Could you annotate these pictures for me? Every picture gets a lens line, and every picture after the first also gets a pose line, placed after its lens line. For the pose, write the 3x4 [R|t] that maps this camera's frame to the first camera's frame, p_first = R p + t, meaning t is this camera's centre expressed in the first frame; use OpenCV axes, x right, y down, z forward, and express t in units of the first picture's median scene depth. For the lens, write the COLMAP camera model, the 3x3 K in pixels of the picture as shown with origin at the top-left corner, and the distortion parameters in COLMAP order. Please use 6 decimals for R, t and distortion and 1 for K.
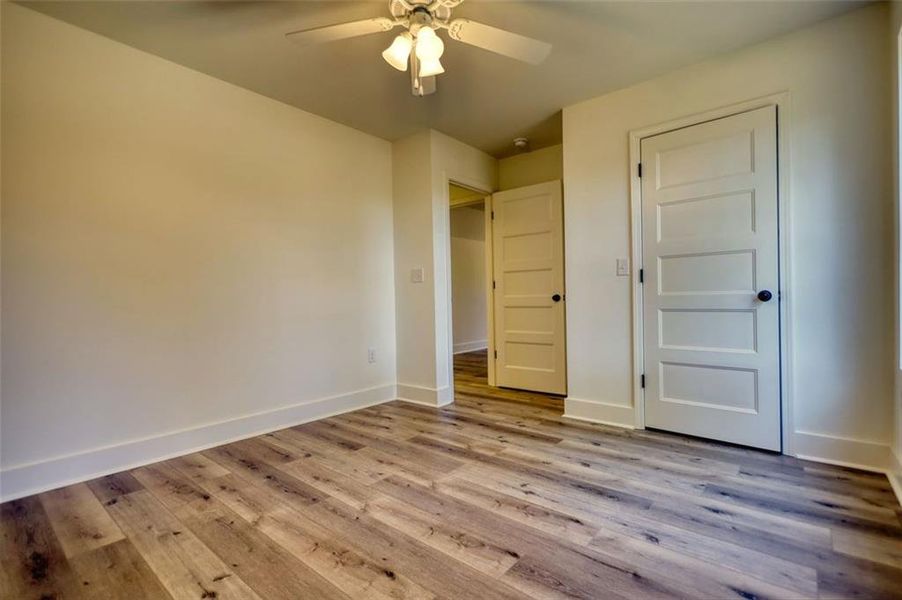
lens RADIAL K [[424.0, 0, 457.3], [0, 424.0, 297.4], [0, 0, 1]] dist [0.000296, -0.000161]
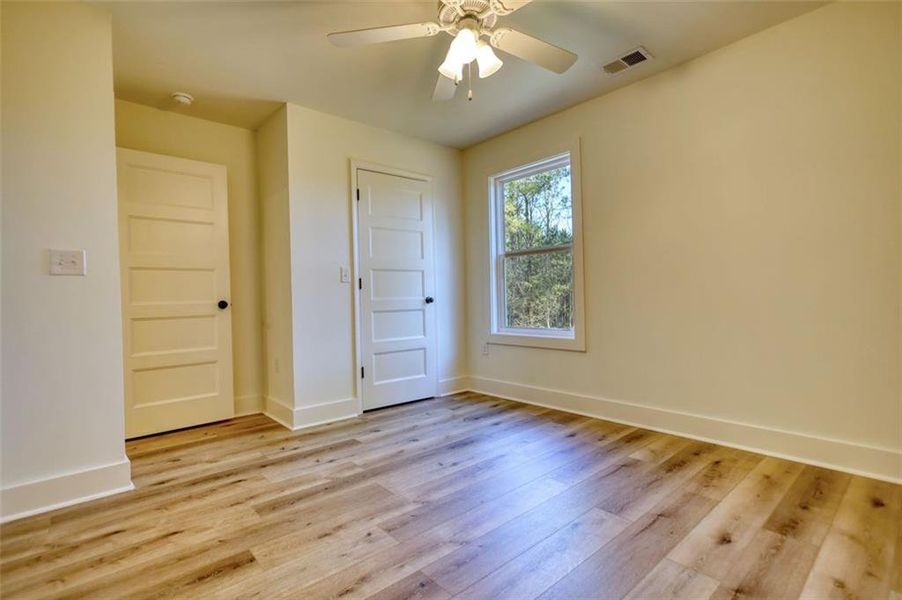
lens RADIAL K [[424.0, 0, 448.0], [0, 424.0, 296.9], [0, 0, 1]] dist [0.000296, -0.000161]
pose [[0.159654, 0.016060, 0.987042, -0.840966], [0.018758, 0.999638, -0.019299, 0.016356], [-0.986995, 0.021596, 0.159295, 0.689628]]
